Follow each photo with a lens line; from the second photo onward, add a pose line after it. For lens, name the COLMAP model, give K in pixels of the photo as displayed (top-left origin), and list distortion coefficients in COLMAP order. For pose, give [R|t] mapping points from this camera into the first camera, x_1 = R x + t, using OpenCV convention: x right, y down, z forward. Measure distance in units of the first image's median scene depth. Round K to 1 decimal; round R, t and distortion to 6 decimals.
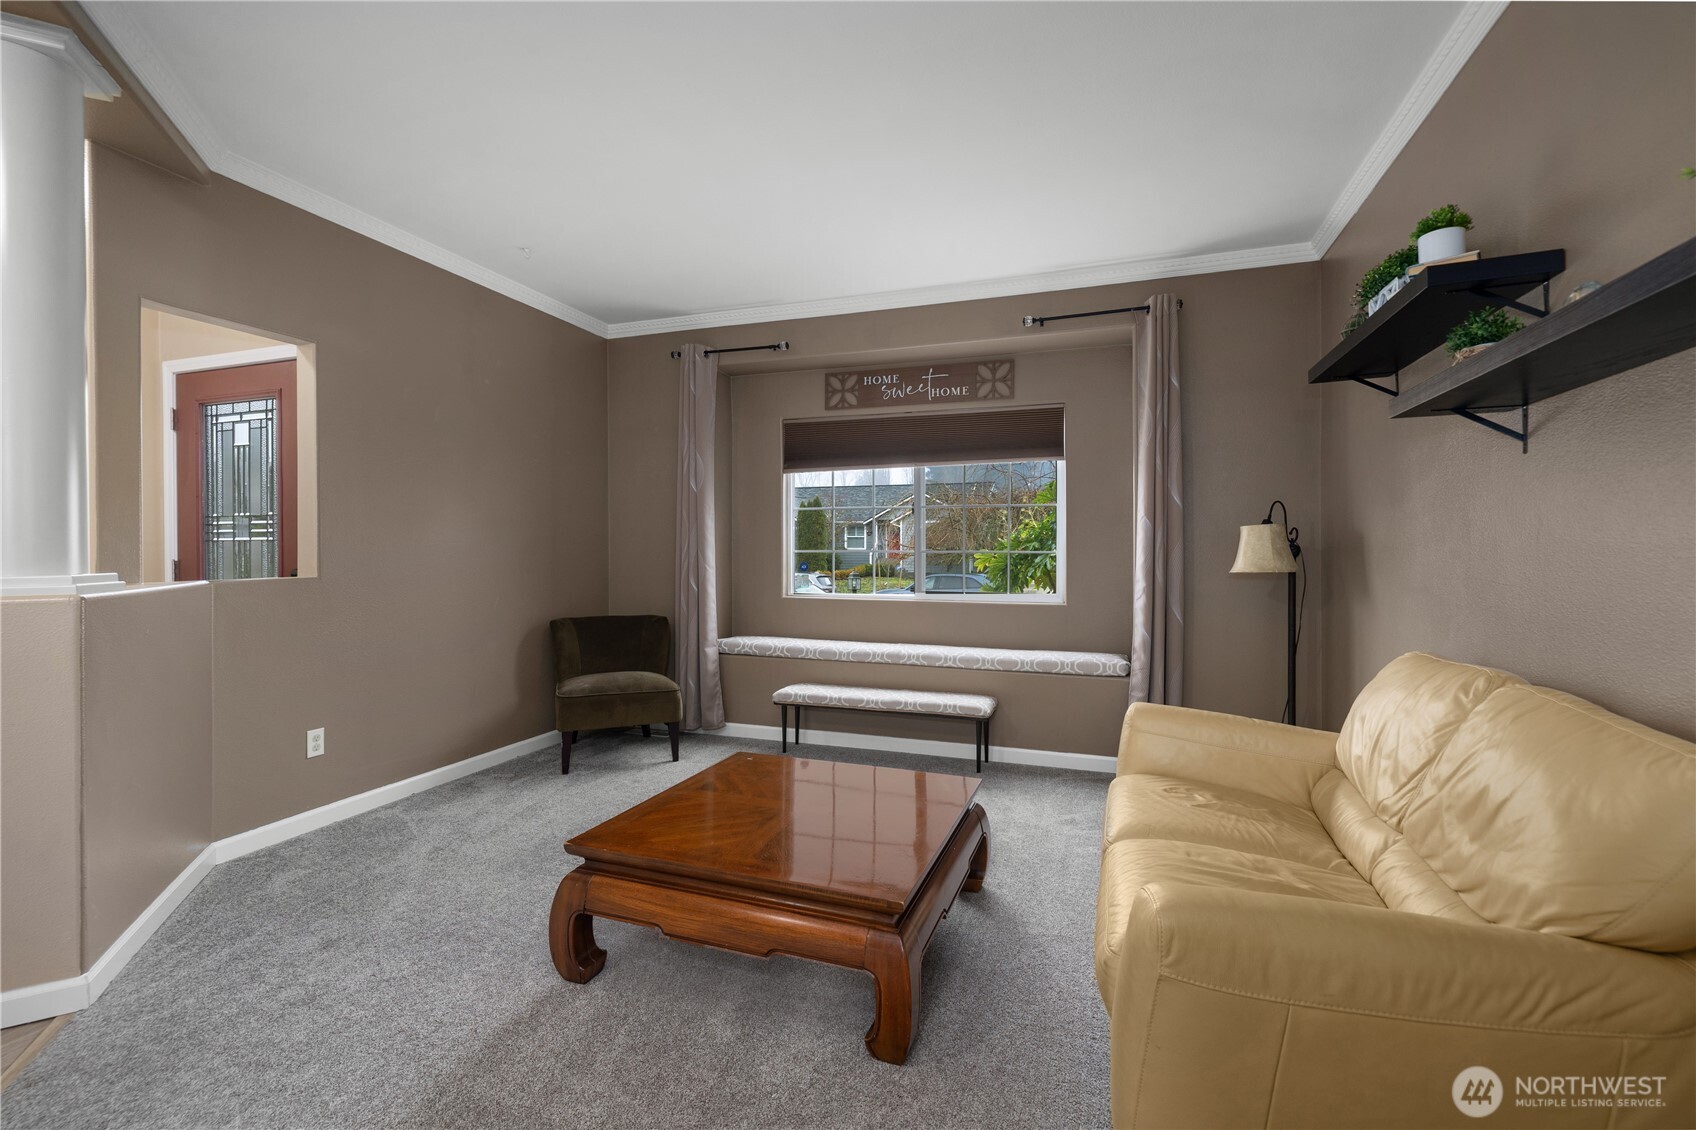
lens RADIAL K [[730.6, 0, 845.7], [0, 730.6, 554.4], [0, 0, 1]] dist [-0.008623, 0.000583]
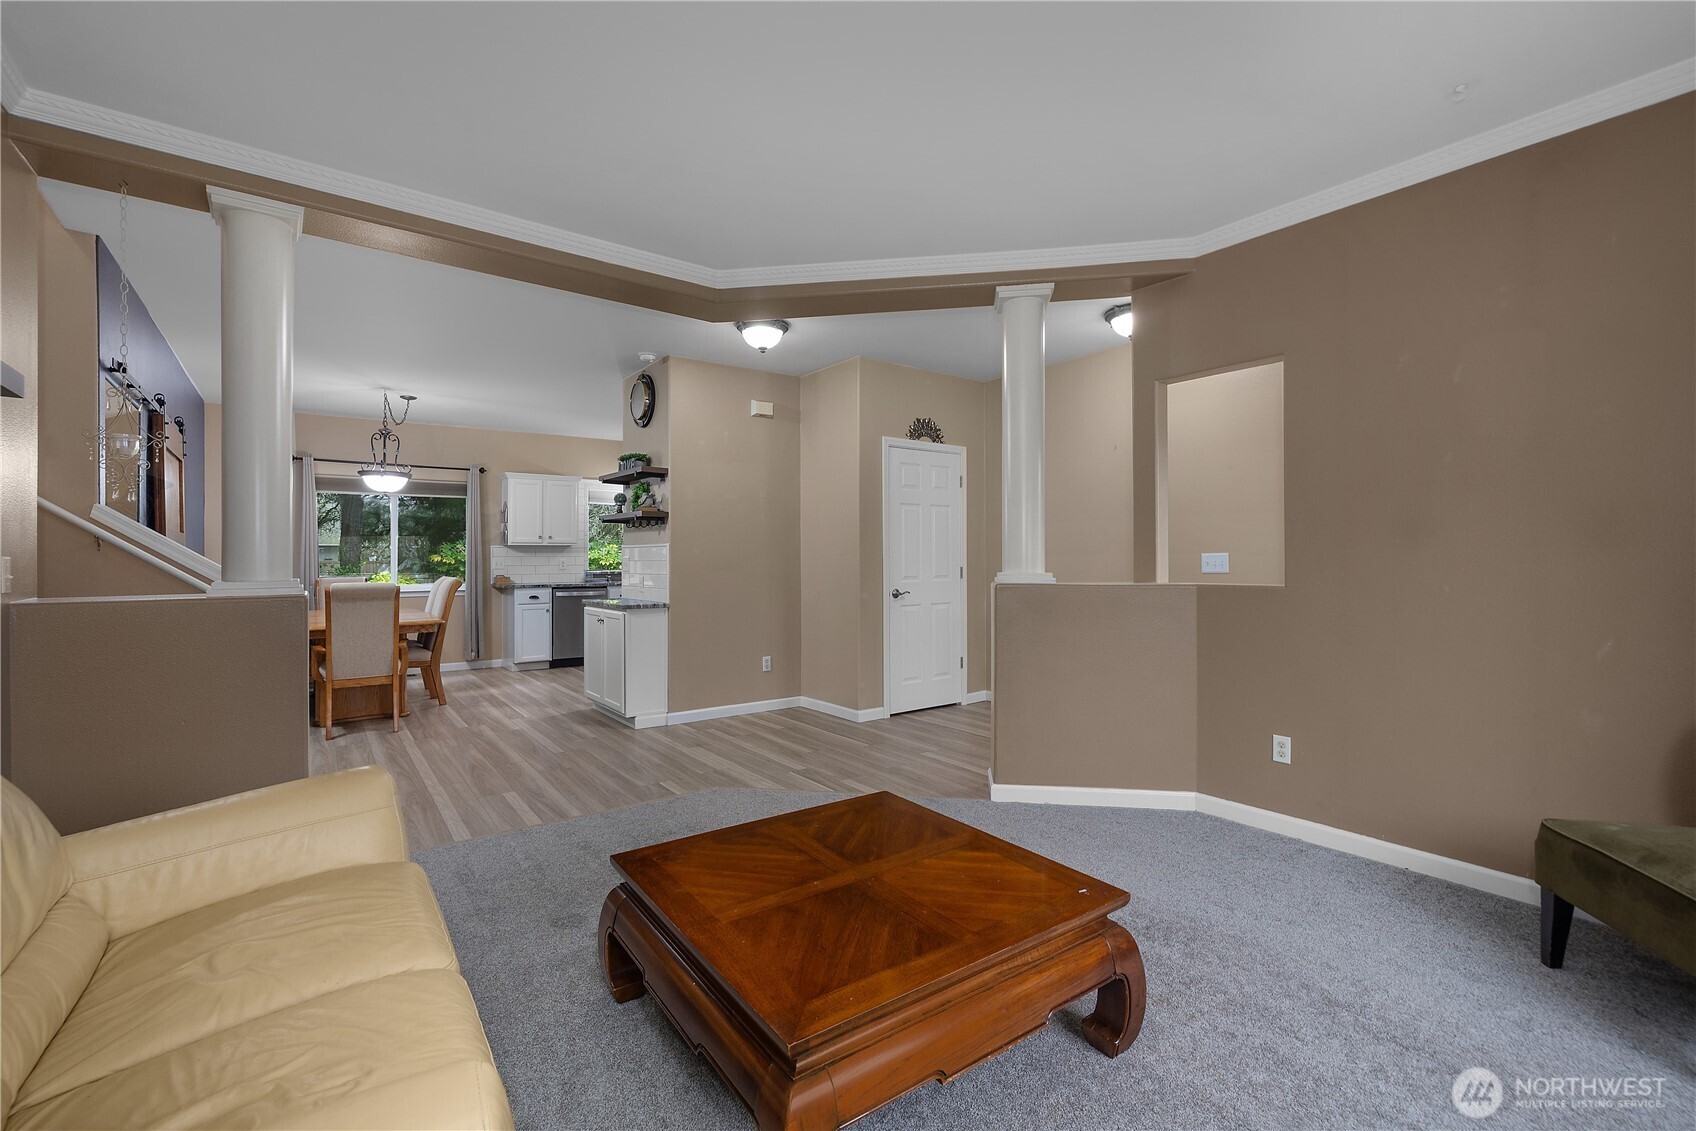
lens RADIAL K [[730.6, 0, 835.5], [0, 730.6, 559.6], [0, 0, 1]] dist [-0.008623, 0.000583]
pose [[-0.564705, 0.009658, -0.825236, 0.455957], [-0.005543, 0.999865, 0.015495, -0.018050], [0.825274, 0.013324, -0.564575, 1.049074]]
